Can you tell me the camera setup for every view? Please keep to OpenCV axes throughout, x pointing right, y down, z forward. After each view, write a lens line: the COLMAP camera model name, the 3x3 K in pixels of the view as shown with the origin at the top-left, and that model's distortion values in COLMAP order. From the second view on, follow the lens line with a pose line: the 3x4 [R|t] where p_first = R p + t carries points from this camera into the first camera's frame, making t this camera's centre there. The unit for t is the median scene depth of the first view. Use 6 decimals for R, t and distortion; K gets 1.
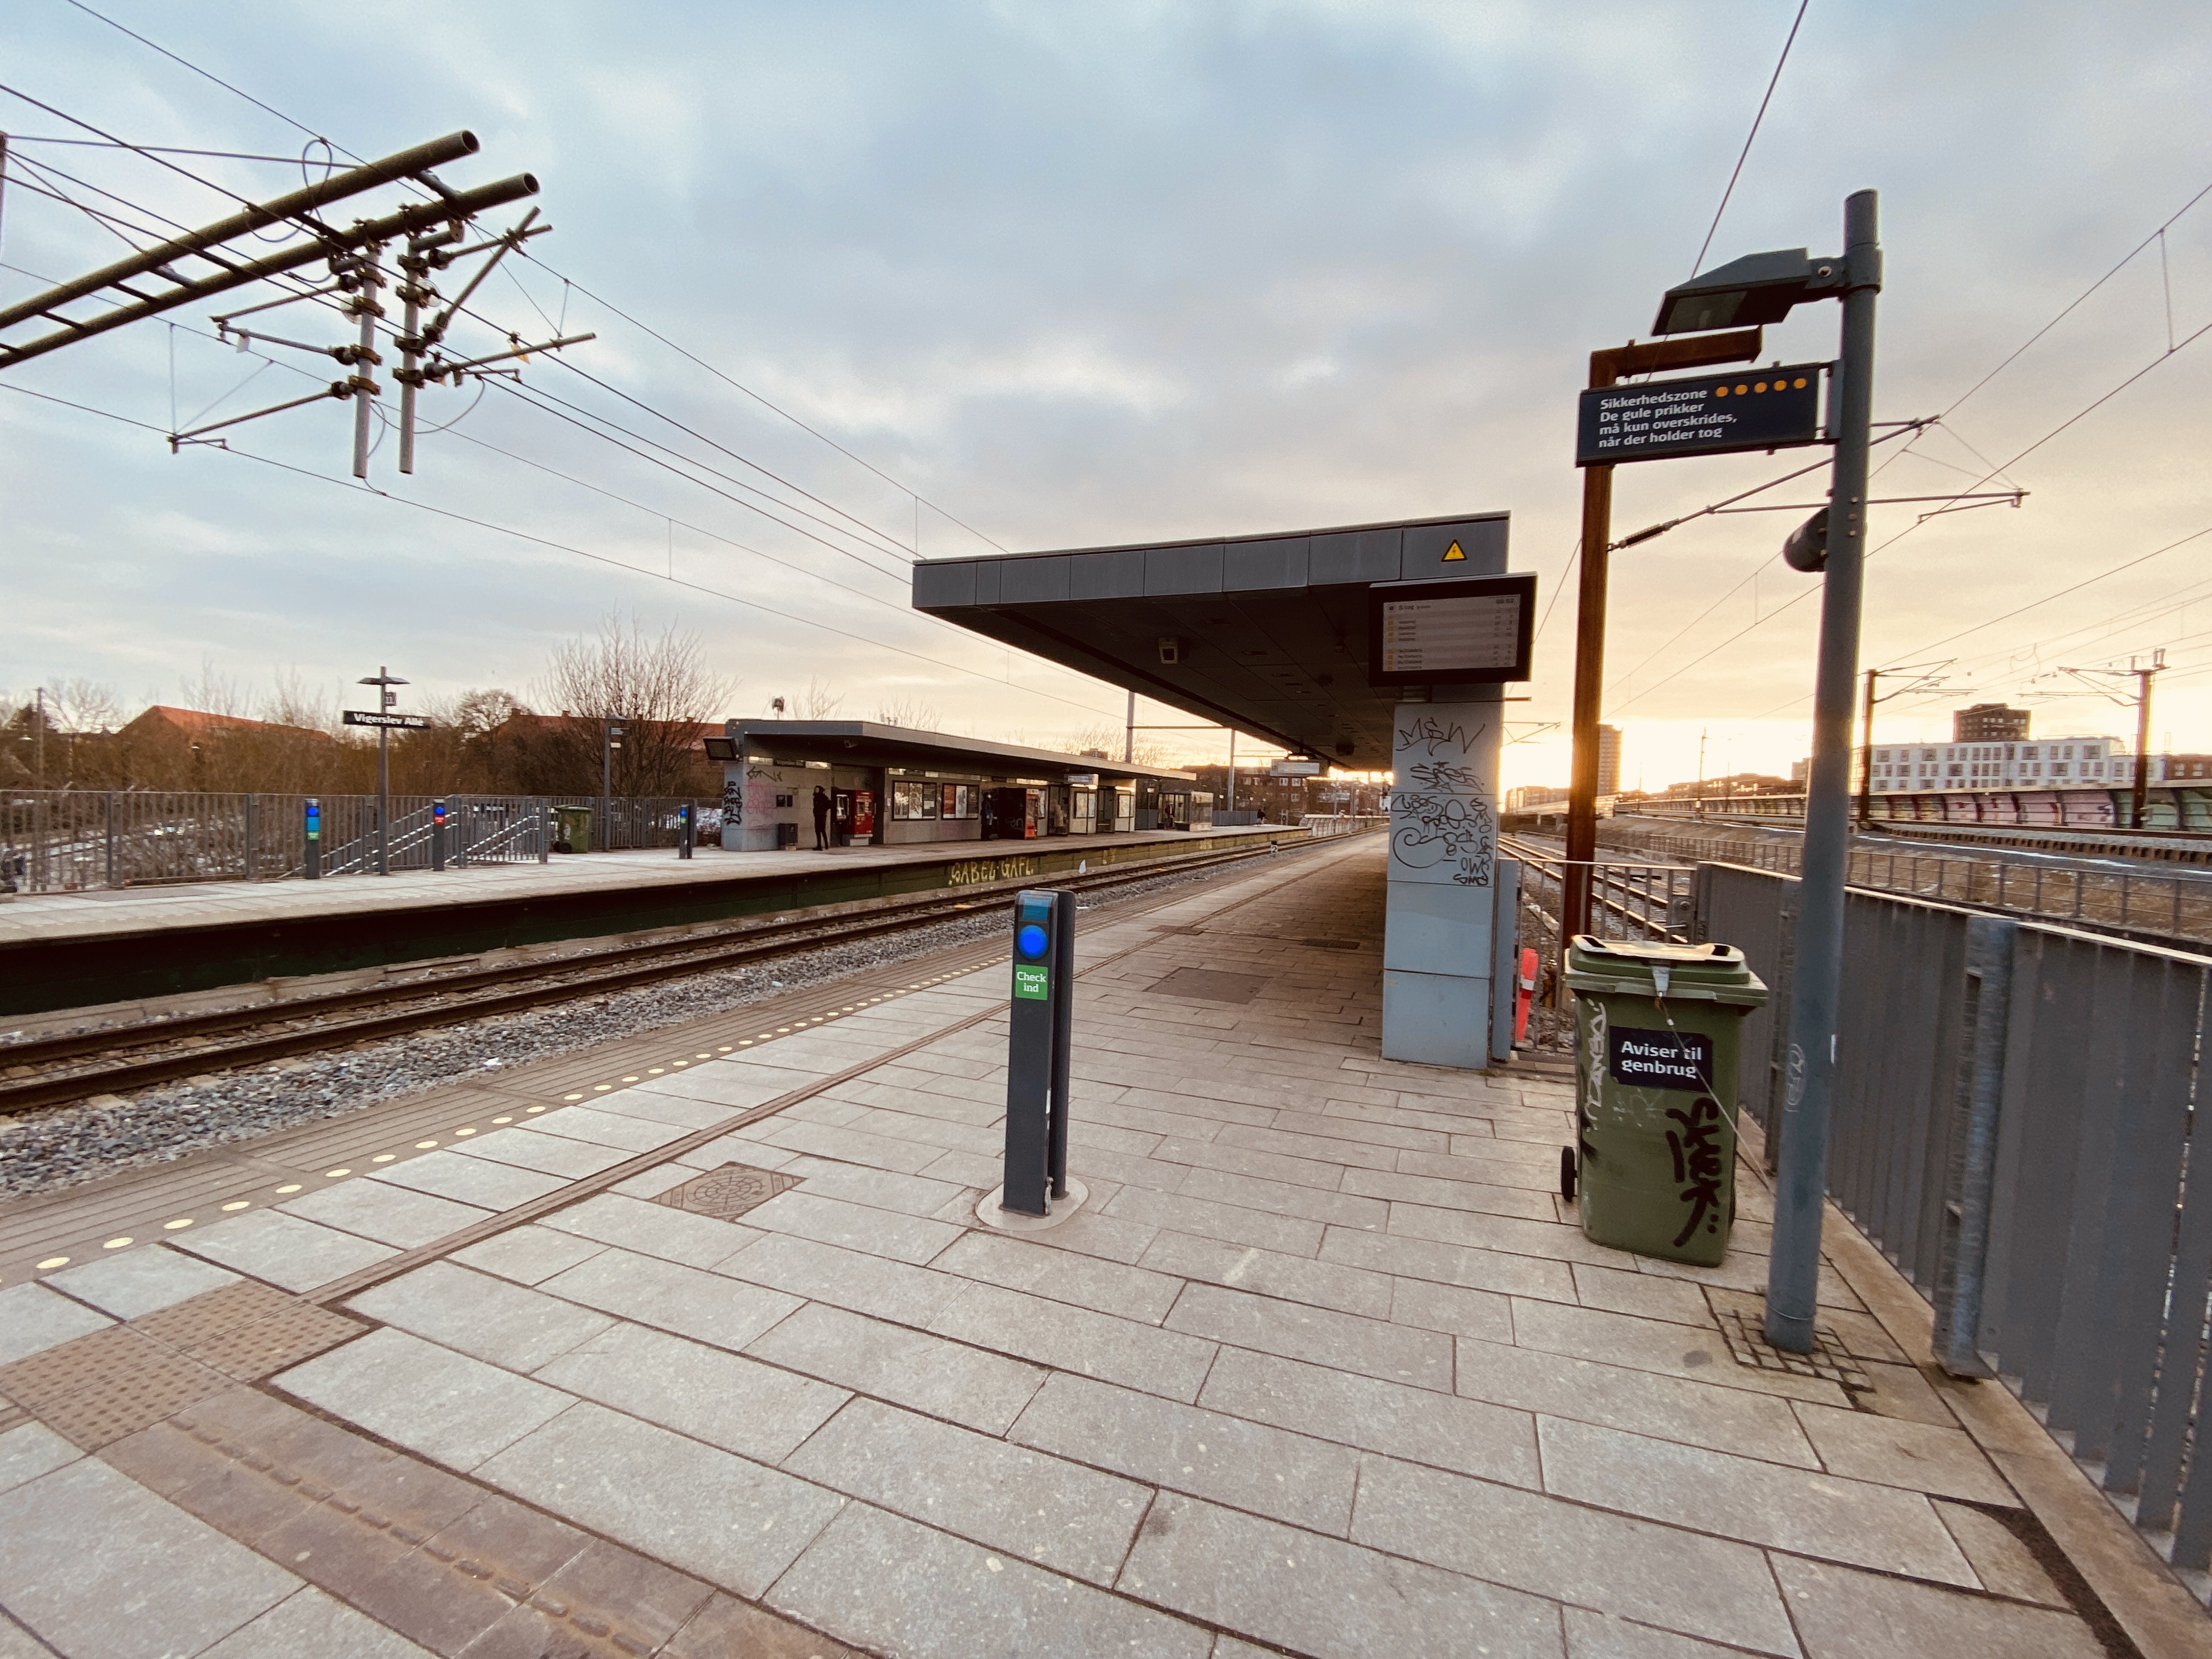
lens RADIAL K [[902.2, 0, 1123.4], [0, 902.2, 816.9], [0, 0, 1]] dist [0.022174, -0.023025]
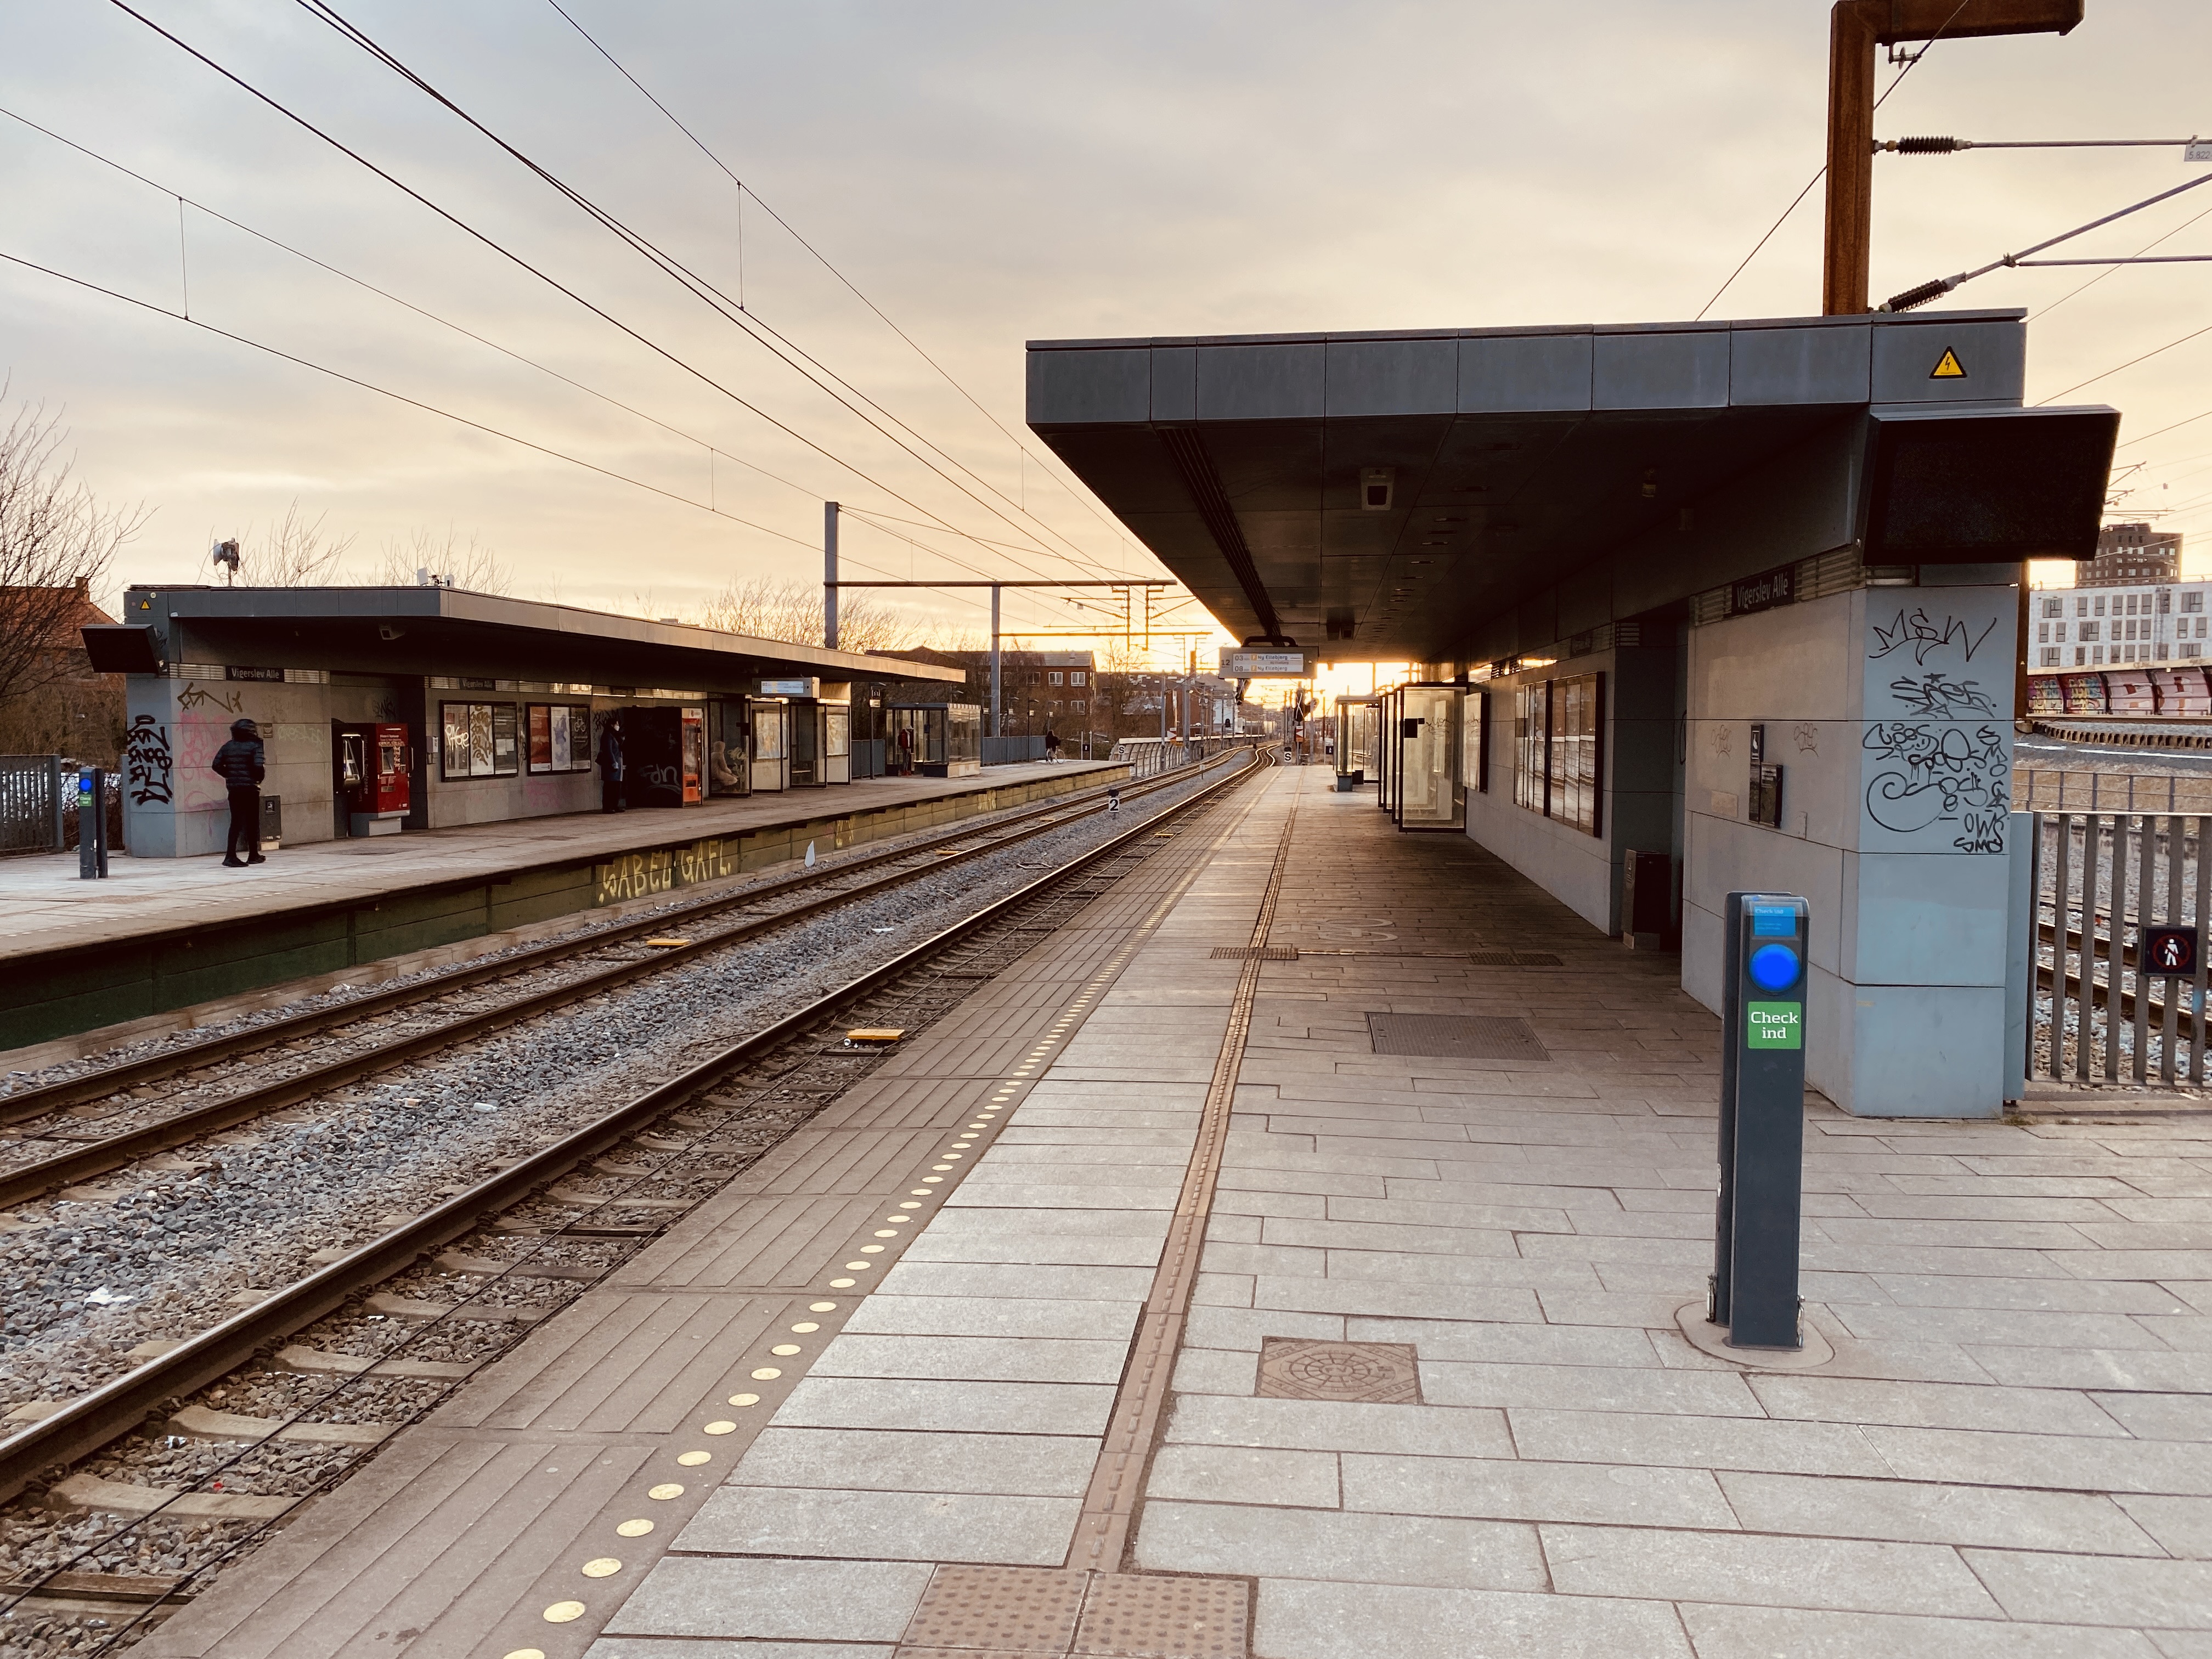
lens RADIAL K [[1716.8, 0, 1105.7], [0, 1716.8, 805.7], [0, 0, 1]] dist [0.032955, -0.025692]
pose [[0.968875, -0.043579, 0.243685, -0.565494], [0.034694, 0.998571, 0.040637, -0.035922], [-0.245108, -0.030917, 0.969003, -0.103782]]
